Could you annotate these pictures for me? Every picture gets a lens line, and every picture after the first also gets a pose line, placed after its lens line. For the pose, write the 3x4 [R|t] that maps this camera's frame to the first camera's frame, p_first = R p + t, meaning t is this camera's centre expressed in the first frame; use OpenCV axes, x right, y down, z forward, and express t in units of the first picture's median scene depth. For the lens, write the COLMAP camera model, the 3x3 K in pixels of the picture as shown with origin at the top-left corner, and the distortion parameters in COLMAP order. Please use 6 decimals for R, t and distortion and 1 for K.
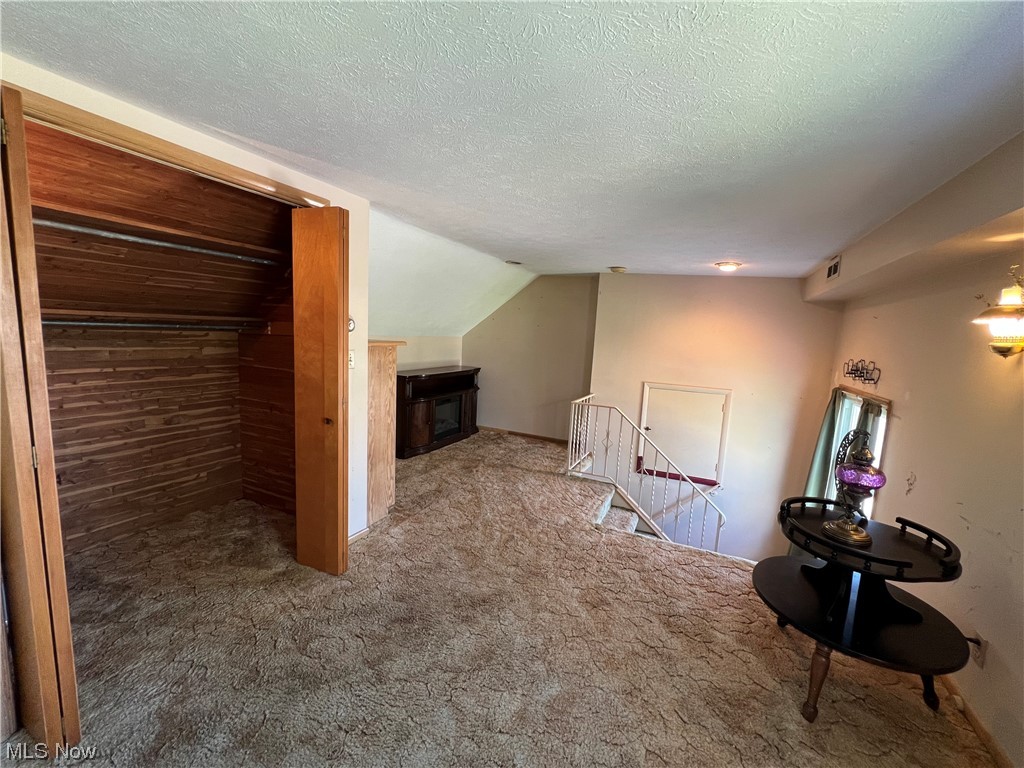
lens RADIAL K [[409.3, 0, 511.8], [0, 409.3, 384.8], [0, 0, 1]] dist [-0.003552, 0.000146]
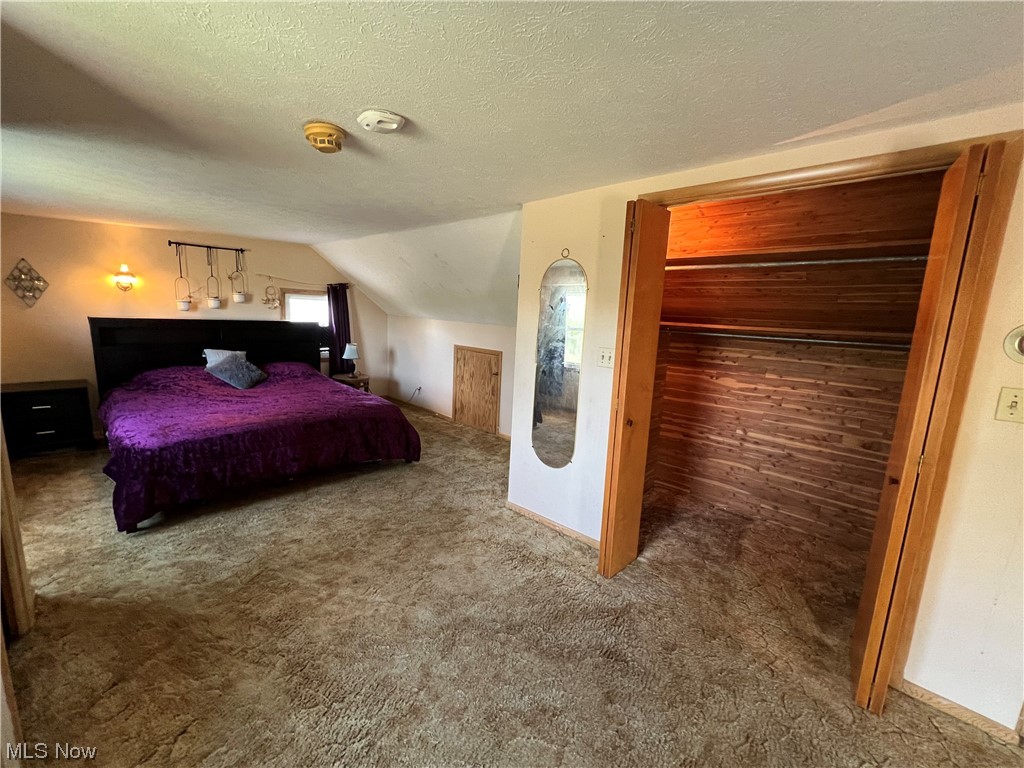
lens RADIAL K [[409.3, 0, 512.0], [0, 409.3, 381.9], [0, 0, 1]] dist [-0.003552, 0.000146]
pose [[-0.293017, 0.089237, -0.951934, 0.325621], [-0.184157, 0.971724, 0.147778, -0.047070], [0.938204, 0.218606, -0.268299, 0.502888]]
